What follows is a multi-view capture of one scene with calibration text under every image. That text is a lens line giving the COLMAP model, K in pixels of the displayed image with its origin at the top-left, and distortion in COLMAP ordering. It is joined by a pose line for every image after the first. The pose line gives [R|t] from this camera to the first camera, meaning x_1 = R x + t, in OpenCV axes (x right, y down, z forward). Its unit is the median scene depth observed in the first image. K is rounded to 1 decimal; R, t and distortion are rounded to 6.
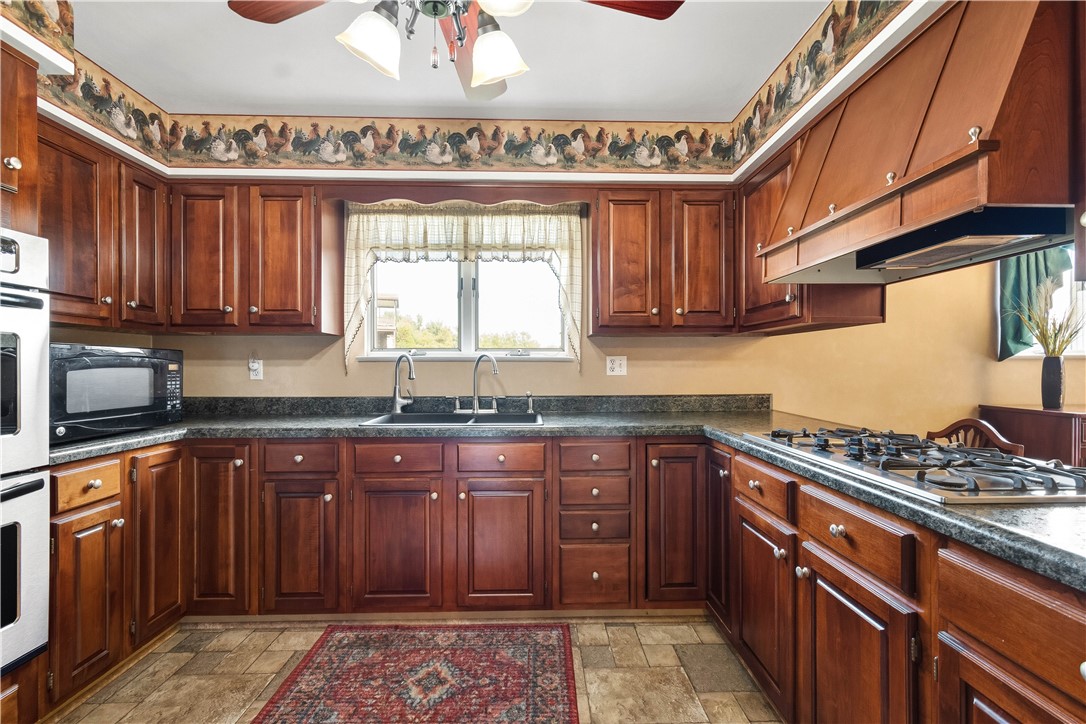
lens RADIAL K [[475.8, 0, 544.3], [0, 475.8, 367.4], [0, 0, 1]] dist [0.001251, 0.000205]
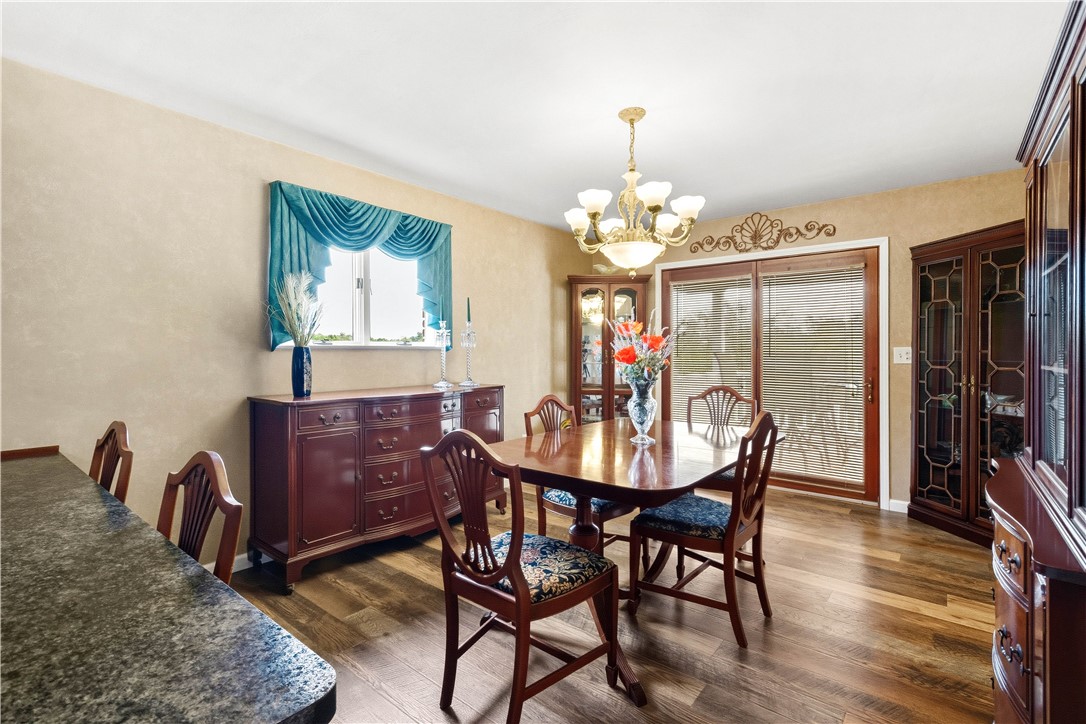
lens RADIAL K [[495.8, 0, 545.9], [0, 495.8, 354.3], [0, 0, 1]] dist [-0.001350, -0.000105]
pose [[0.643364, -0.000702, 0.765560, 0.635903], [0.005736, 0.999976, -0.003903, -0.000564], [-0.765539, 0.006902, 0.643353, -0.094885]]
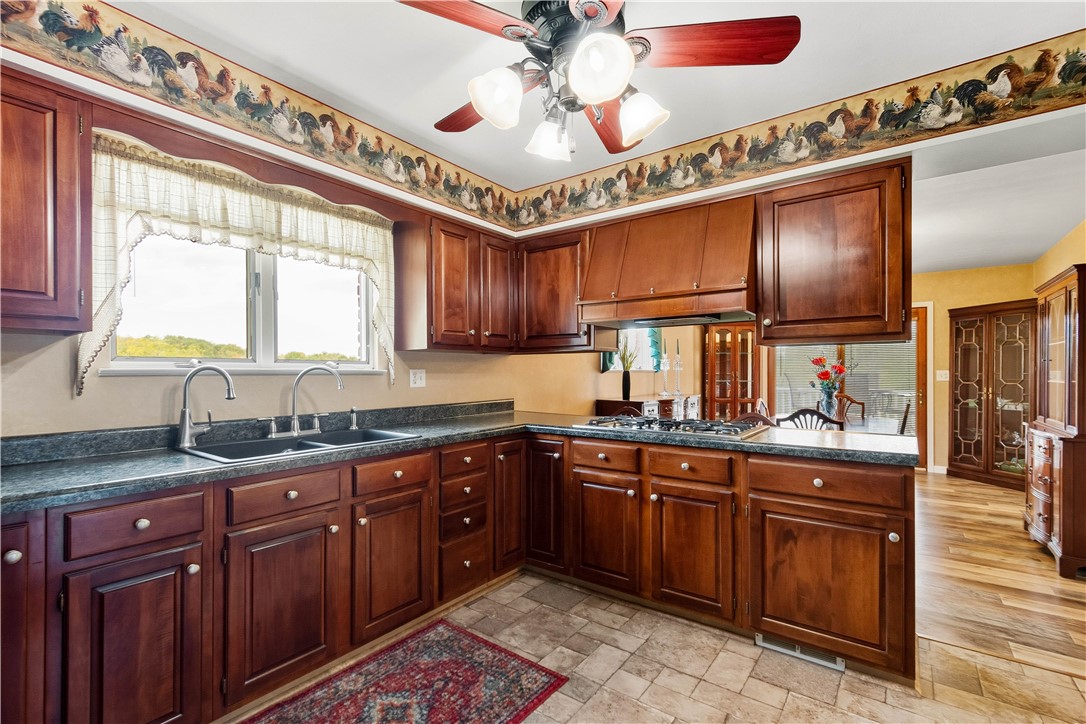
lens RADIAL K [[487.0, 0, 544.2], [0, 487.0, 369.0], [0, 0, 1]] dist [0.001501, 0.000093]
pose [[0.615411, 0.003917, 0.788197, -0.617226], [0.003480, 0.999964, -0.007686, -0.017266], [-0.788199, 0.007473, 0.615375, 0.115968]]
